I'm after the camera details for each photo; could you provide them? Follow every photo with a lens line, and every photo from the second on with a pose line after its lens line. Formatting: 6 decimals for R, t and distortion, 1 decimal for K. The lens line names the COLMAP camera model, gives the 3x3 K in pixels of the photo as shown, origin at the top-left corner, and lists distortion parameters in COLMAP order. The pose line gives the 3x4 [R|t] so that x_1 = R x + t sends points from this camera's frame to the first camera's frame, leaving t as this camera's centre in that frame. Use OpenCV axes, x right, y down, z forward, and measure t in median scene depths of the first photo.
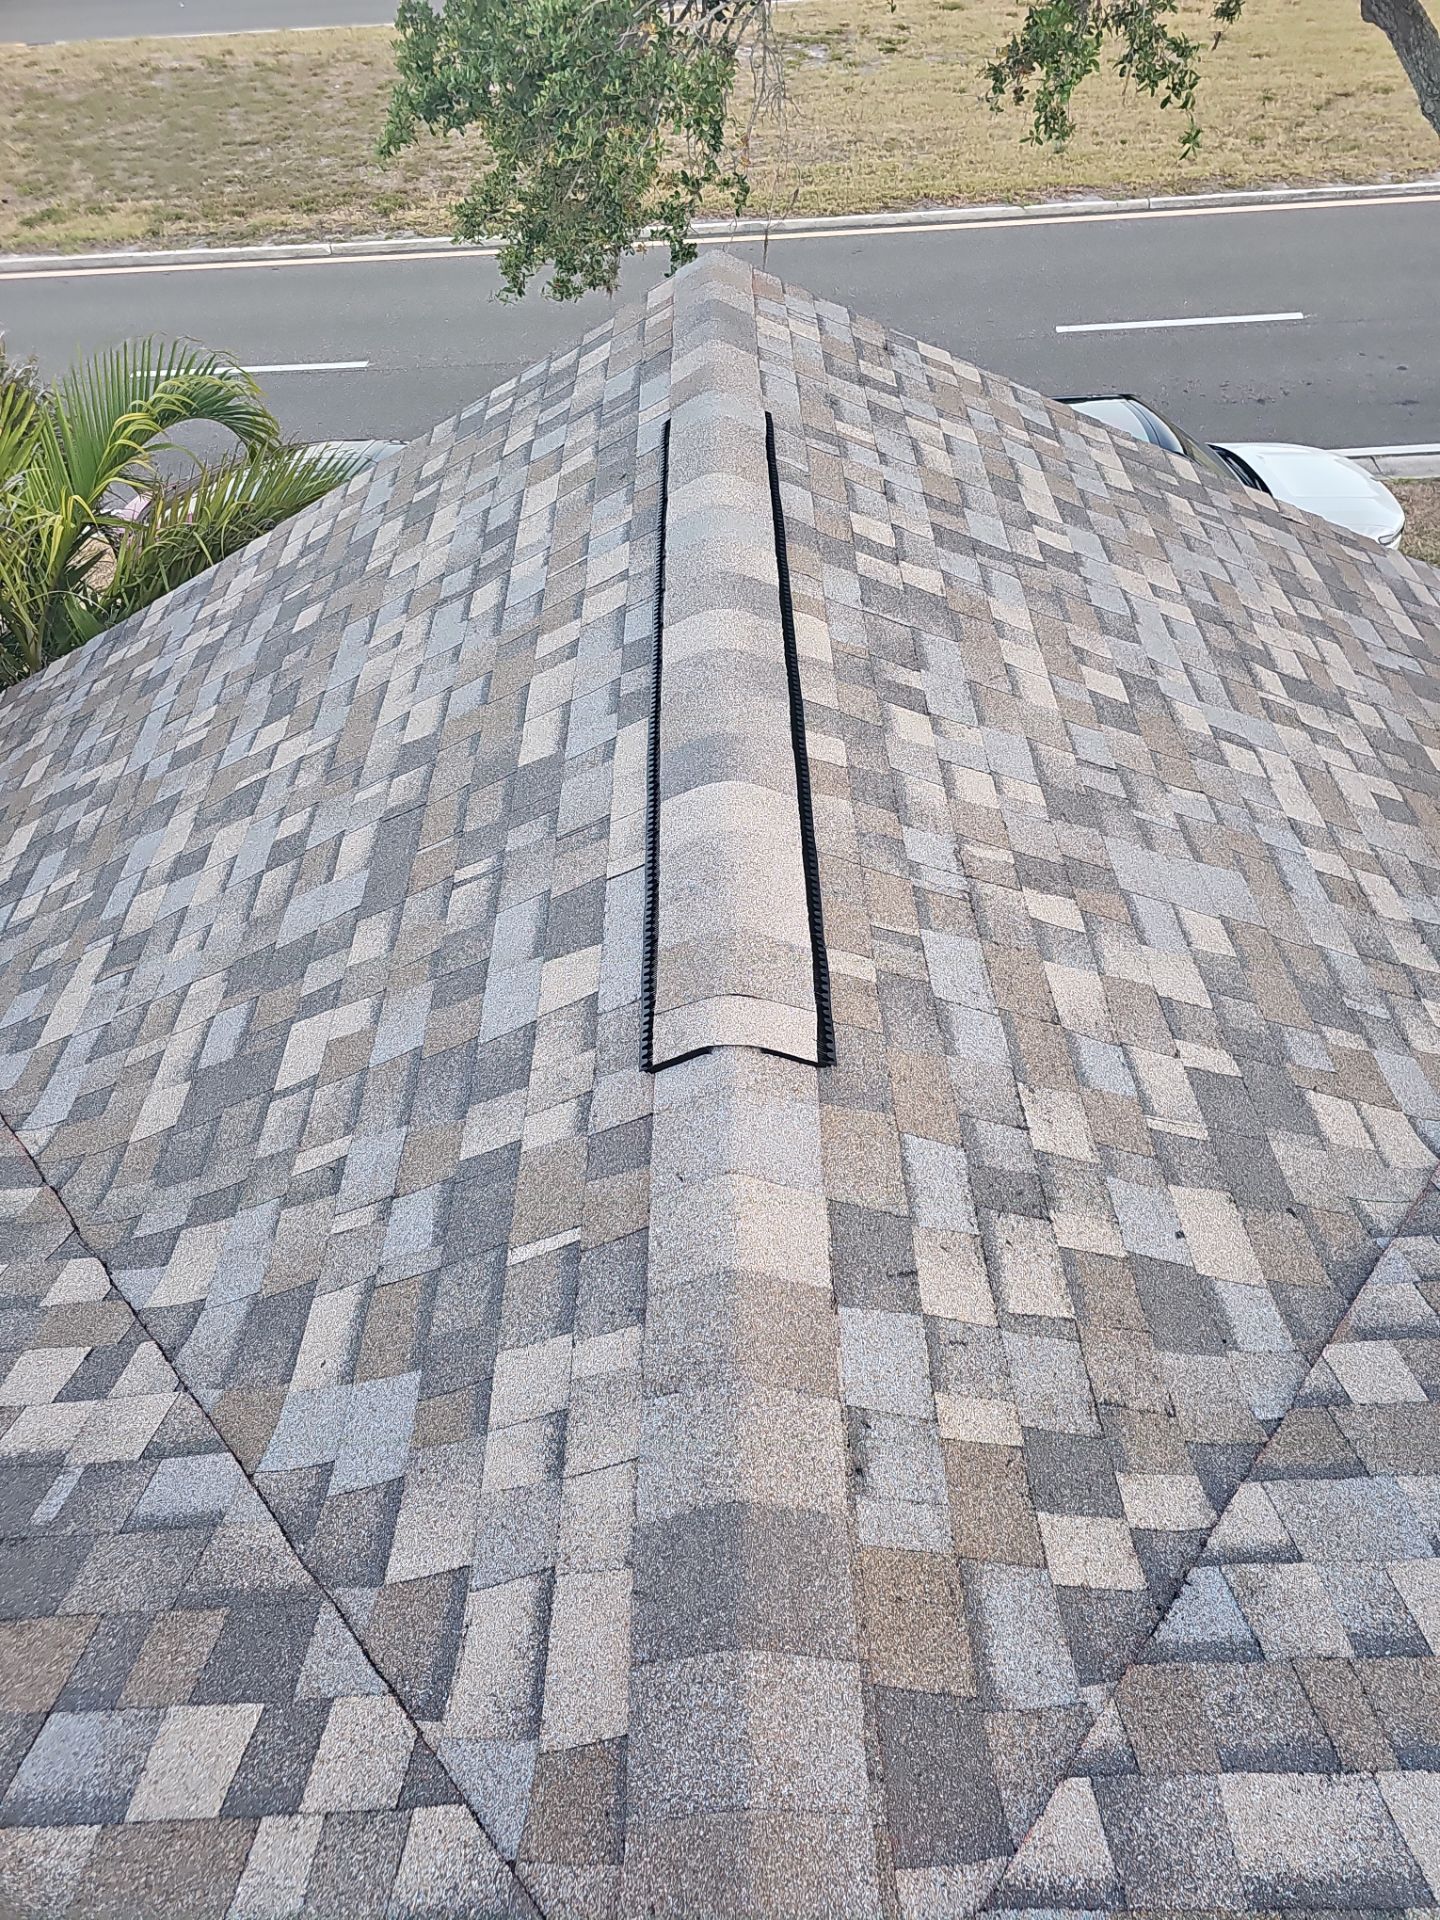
lens RADIAL K [[1248.9, 0, 746.0], [0, 1248.9, 962.0], [0, 0, 1]] dist [0.052520, -0.043037]
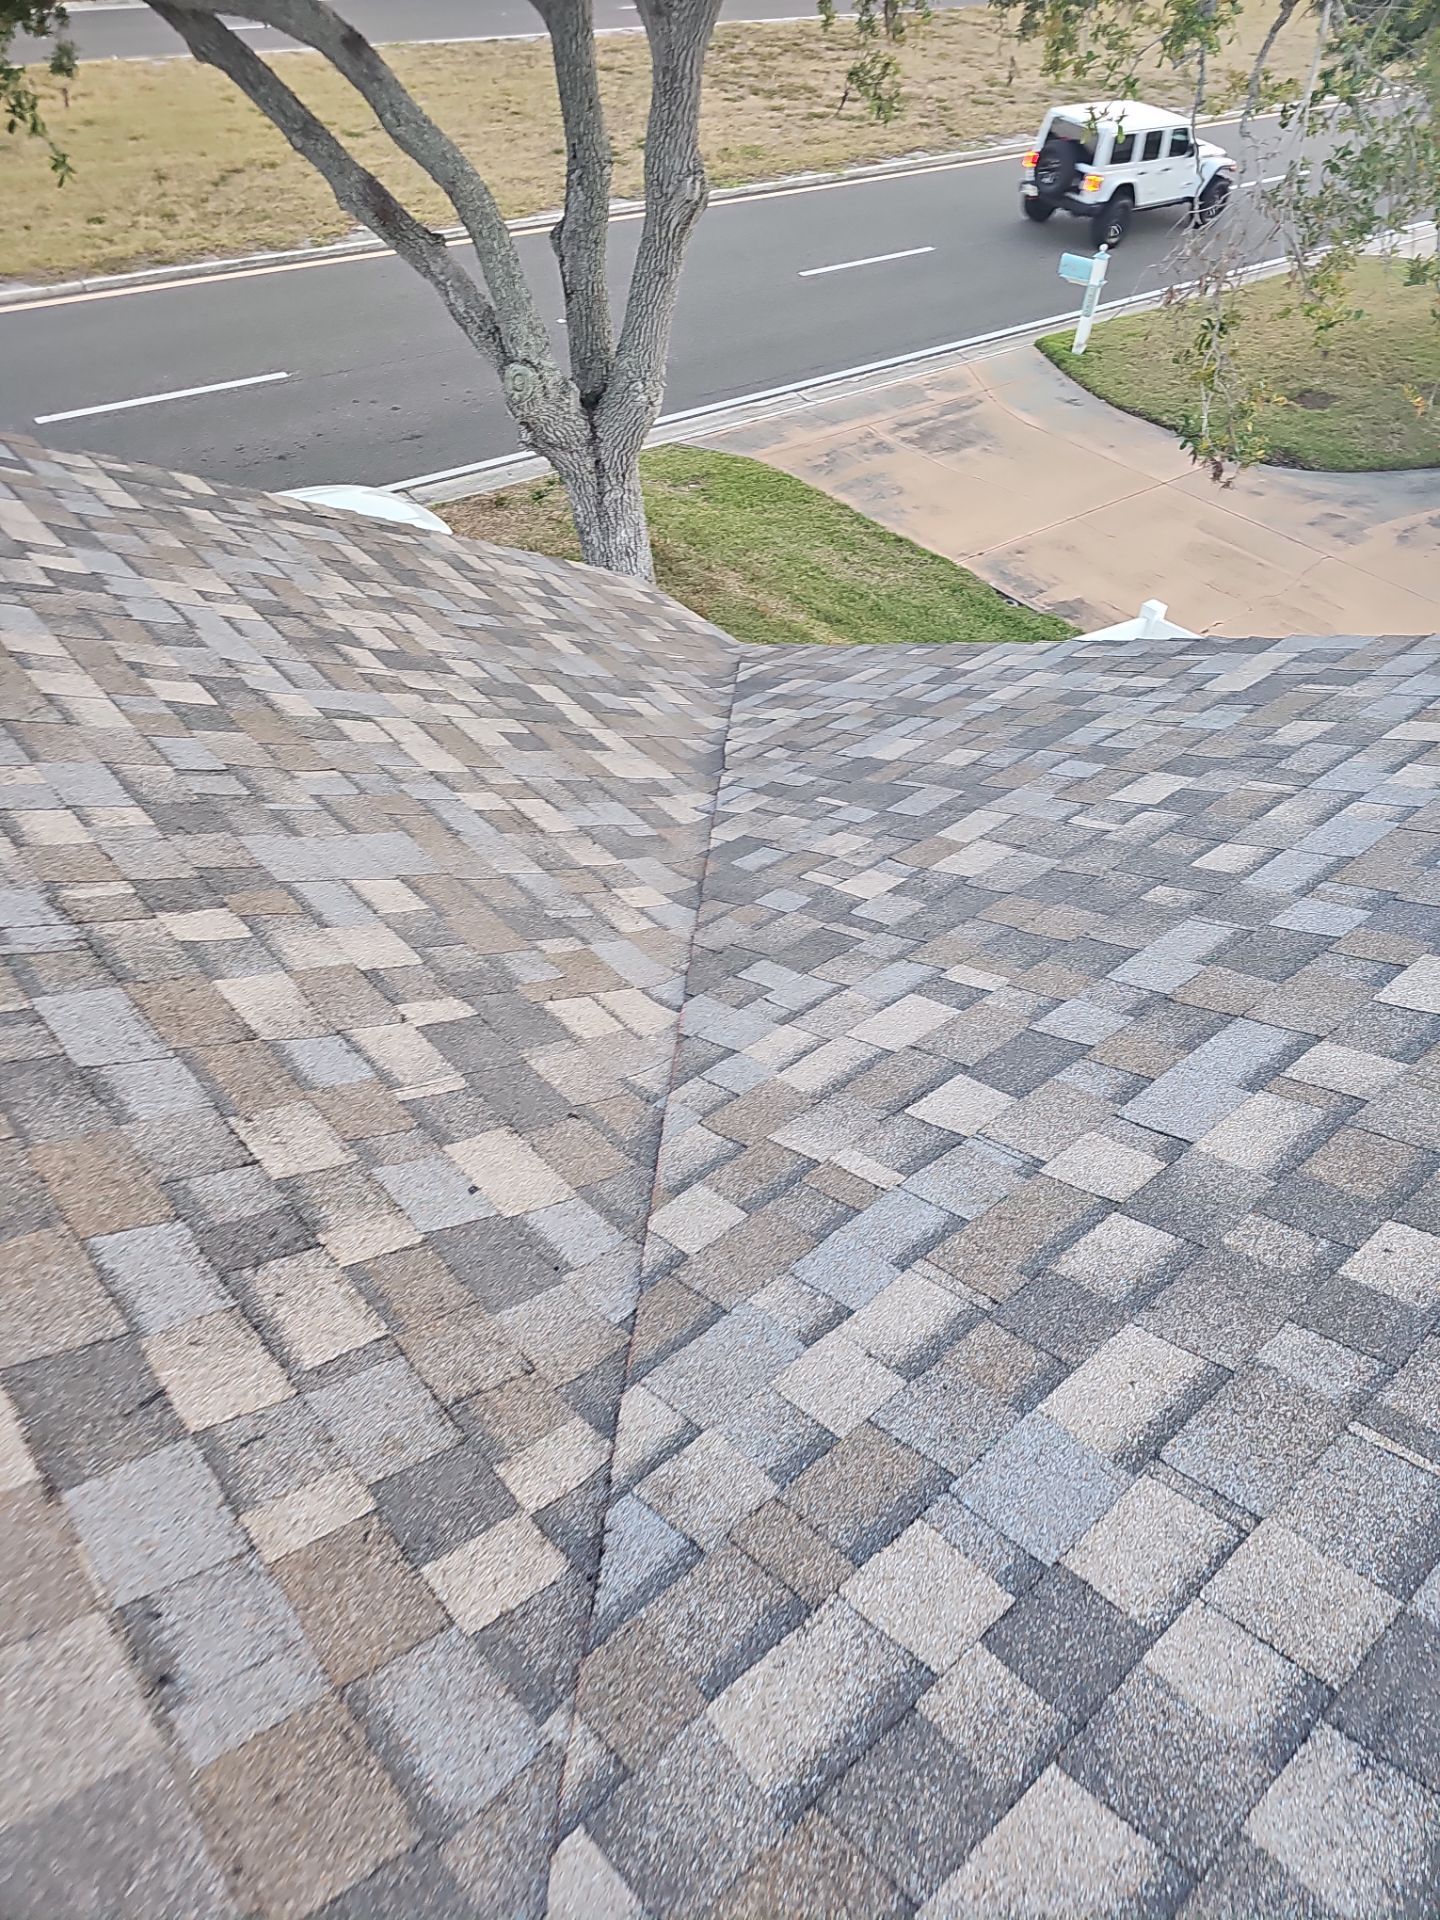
lens RADIAL K [[1248.9, 0, 746.0], [0, 1248.9, 962.0], [0, 0, 1]] dist [0.052520, -0.043037]
pose [[0.766629, -0.374842, 0.521318, 0.076131], [0.402410, 0.913162, 0.064820, 0.075819], [-0.500345, 0.160091, 0.850897, 0.100760]]
